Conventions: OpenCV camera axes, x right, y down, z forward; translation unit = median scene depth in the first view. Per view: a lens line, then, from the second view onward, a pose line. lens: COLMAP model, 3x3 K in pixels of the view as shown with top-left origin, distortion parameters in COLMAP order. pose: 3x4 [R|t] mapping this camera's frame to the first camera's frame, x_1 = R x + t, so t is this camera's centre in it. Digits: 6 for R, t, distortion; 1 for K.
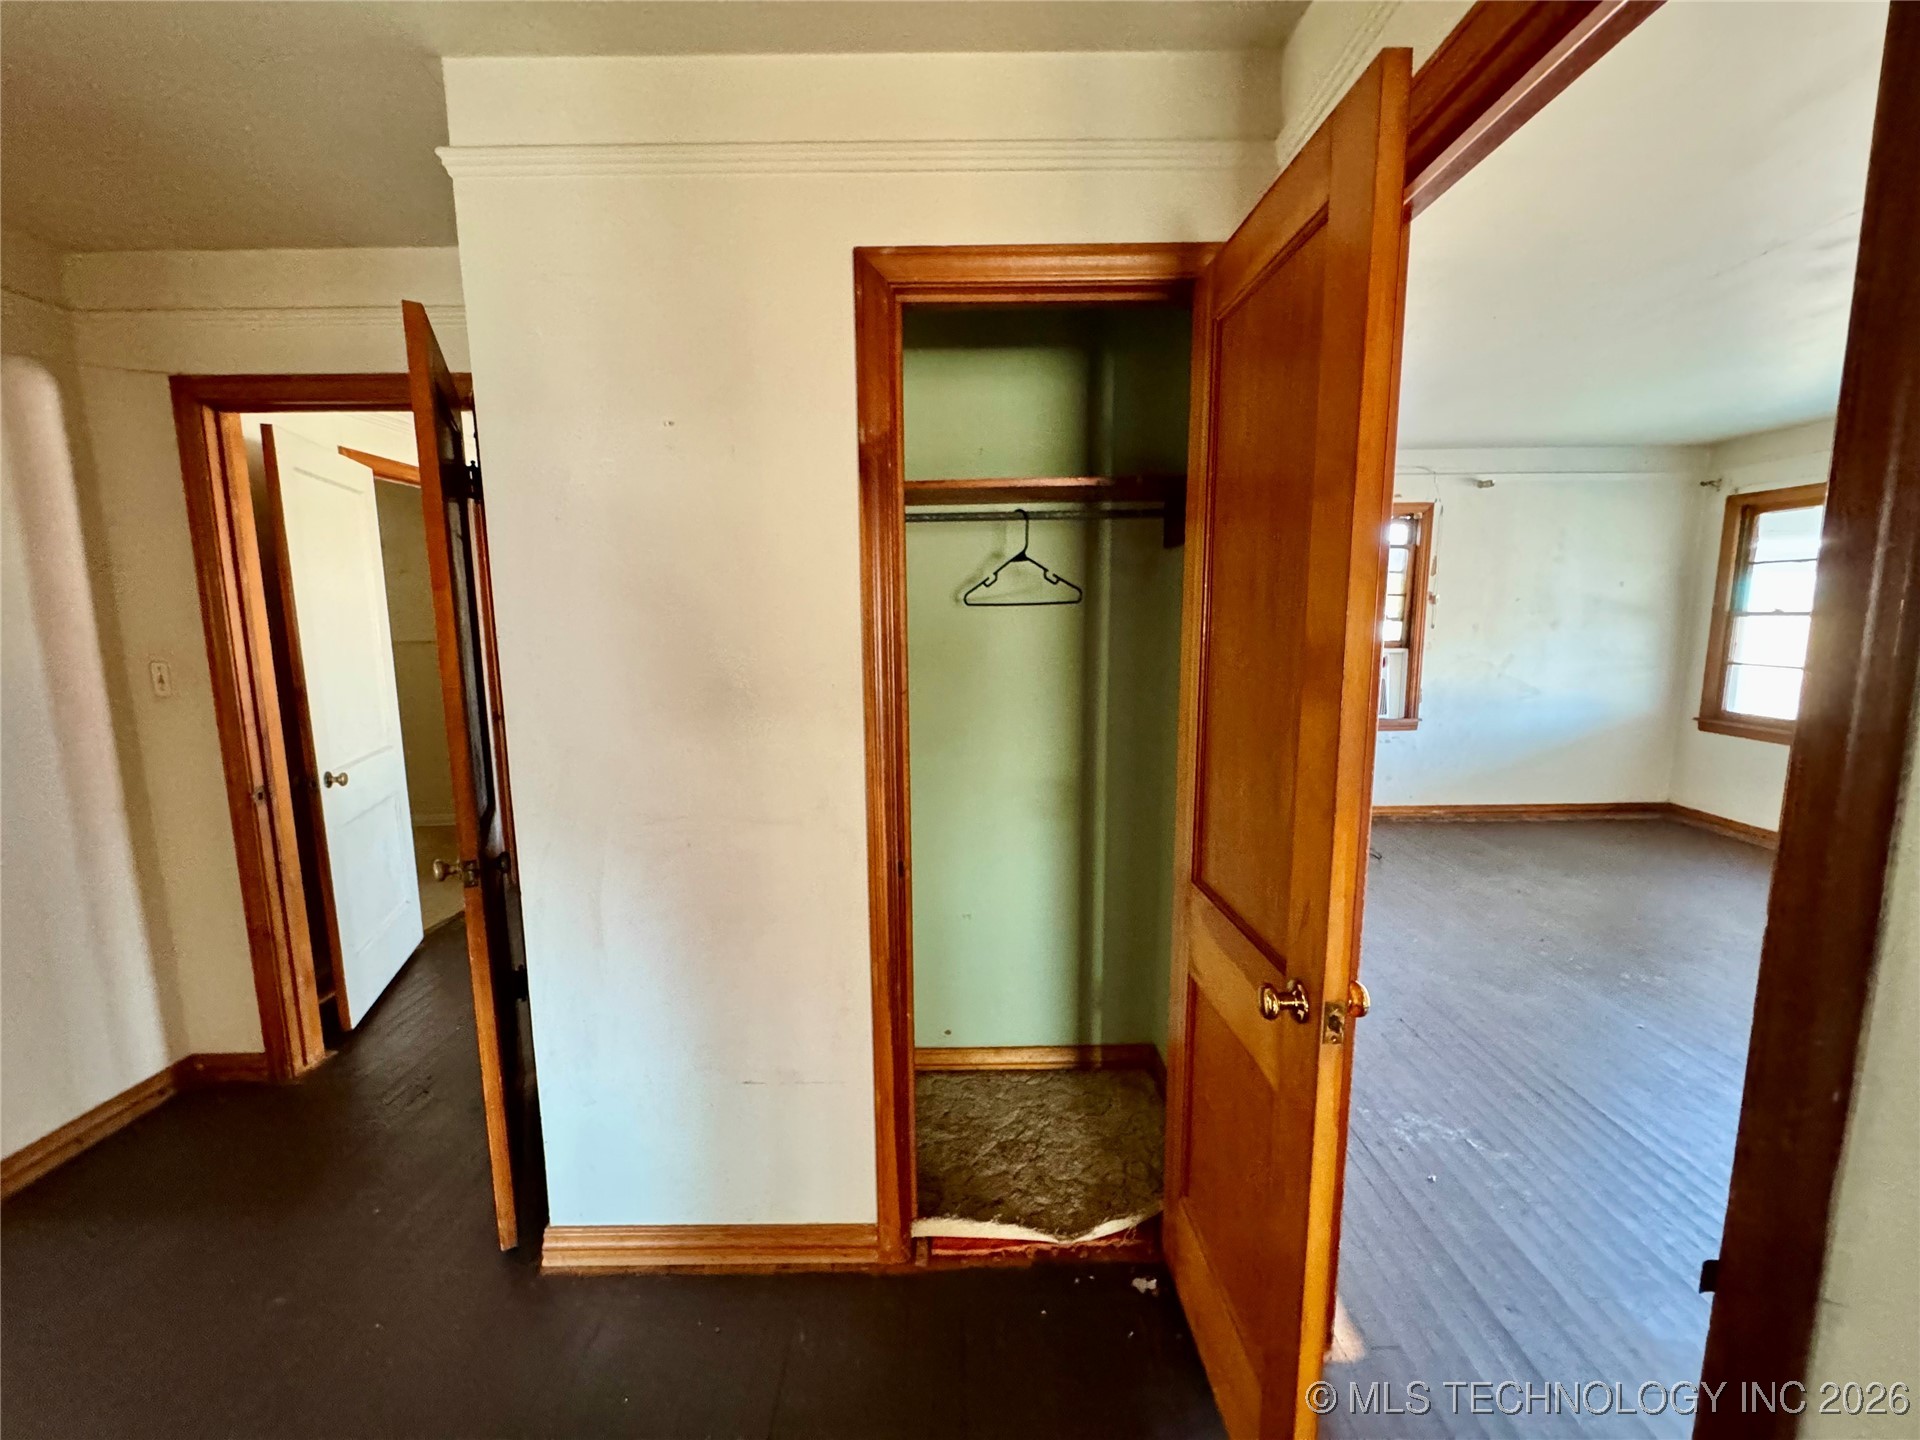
lens RADIAL K [[771.7, 0, 956.3], [0, 771.7, 721.5], [0, 0, 1]] dist [-0.002366, -0.000252]
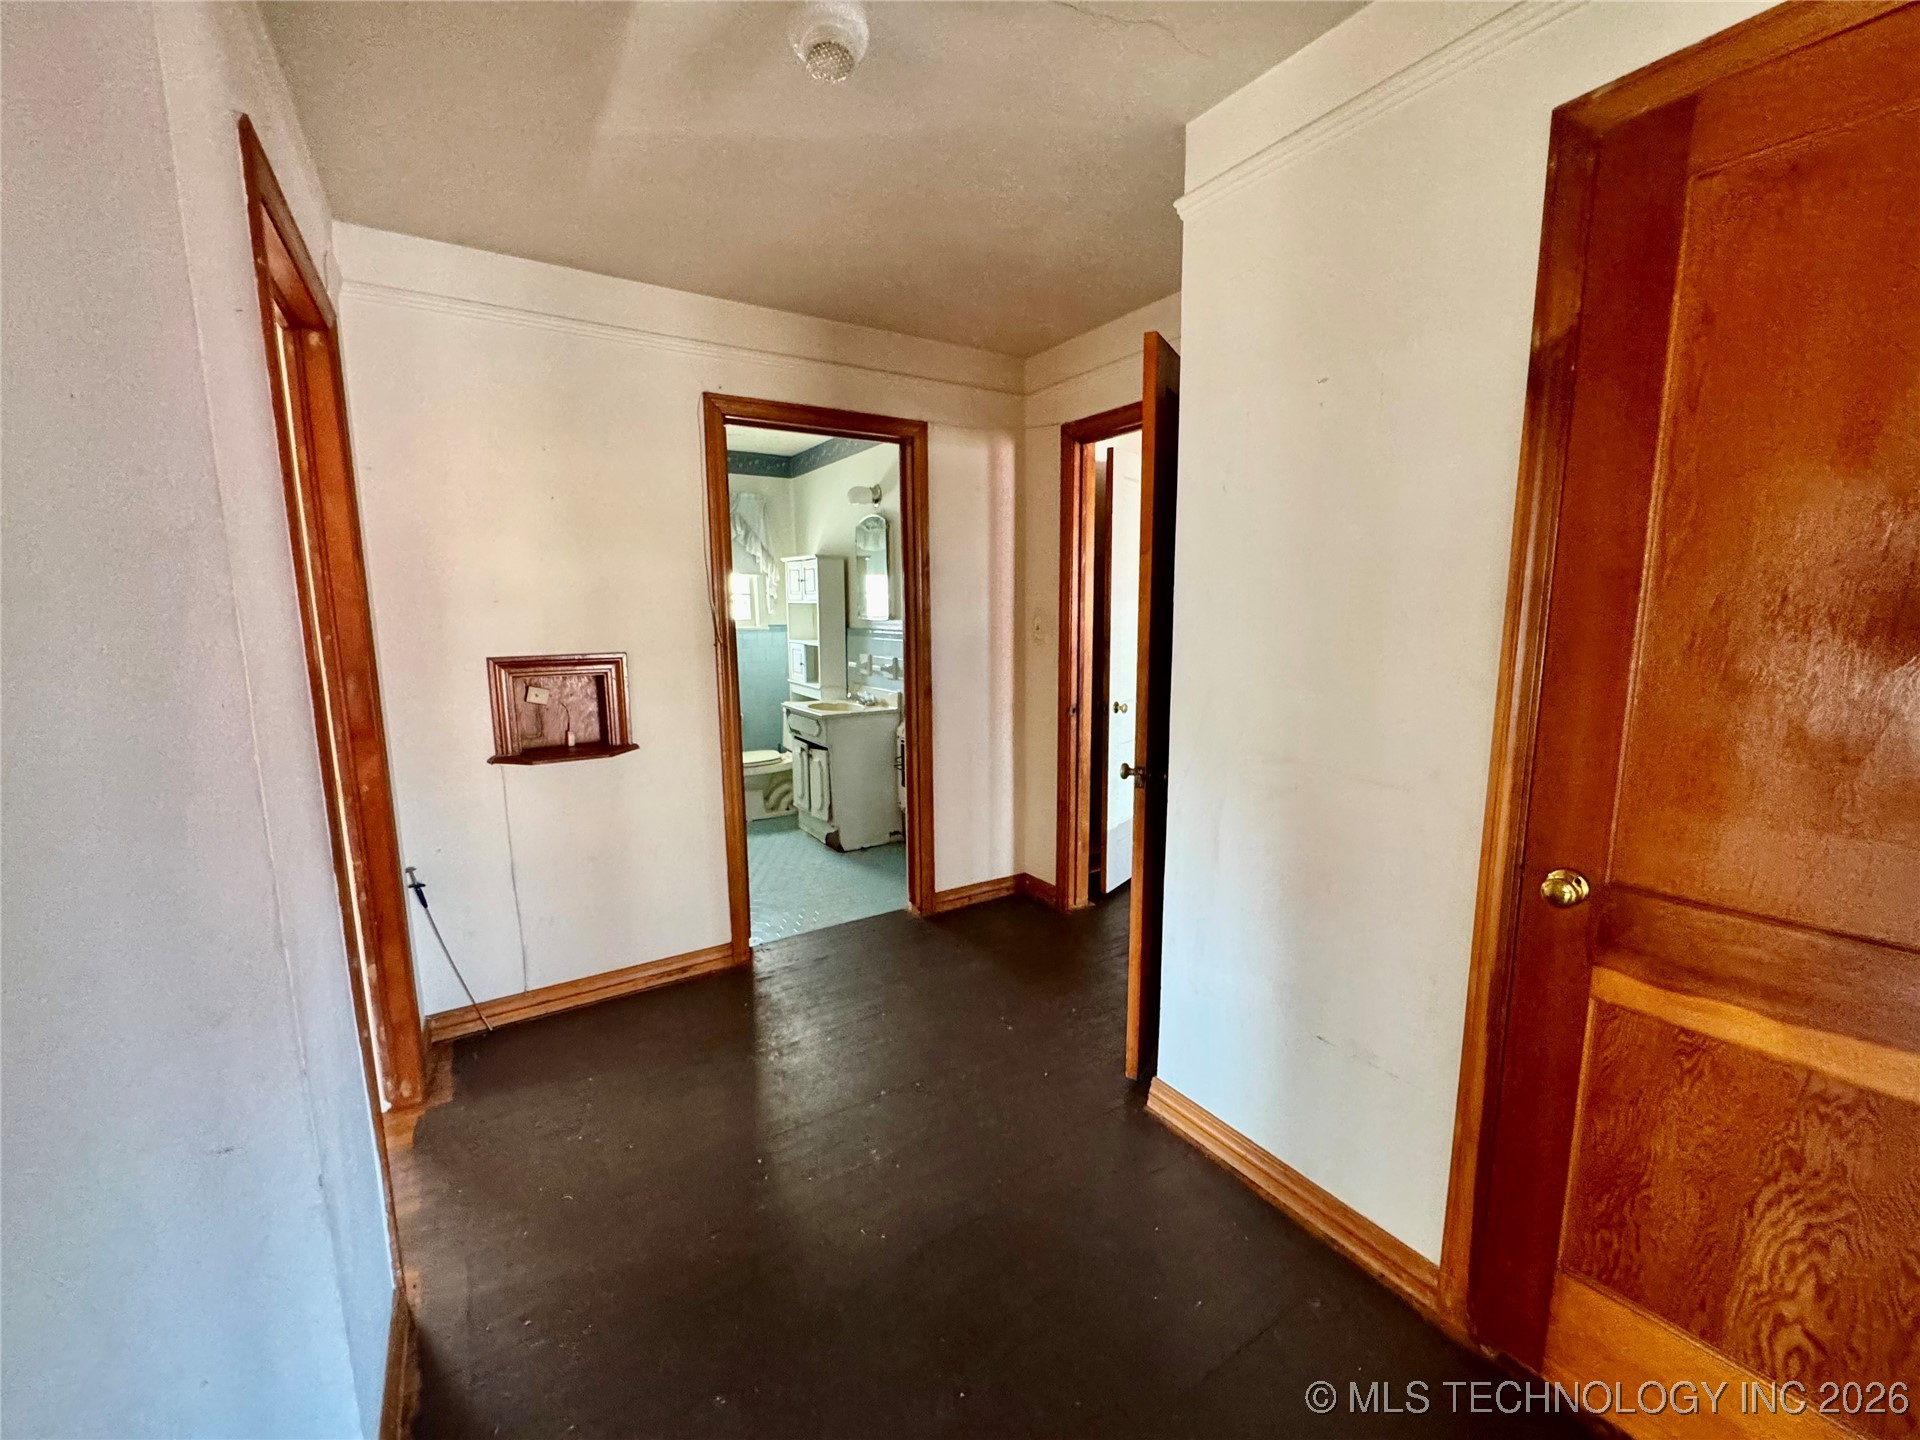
lens RADIAL K [[771.7, 0, 959.6], [0, 771.7, 728.2], [0, 0, 1]] dist [-0.002366, -0.000252]
pose [[0.536628, 0.136709, -0.832671, 0.202524], [-0.117588, 0.989276, 0.086640, 0.030362], [0.835586, 0.051419, 0.546948, 0.032772]]
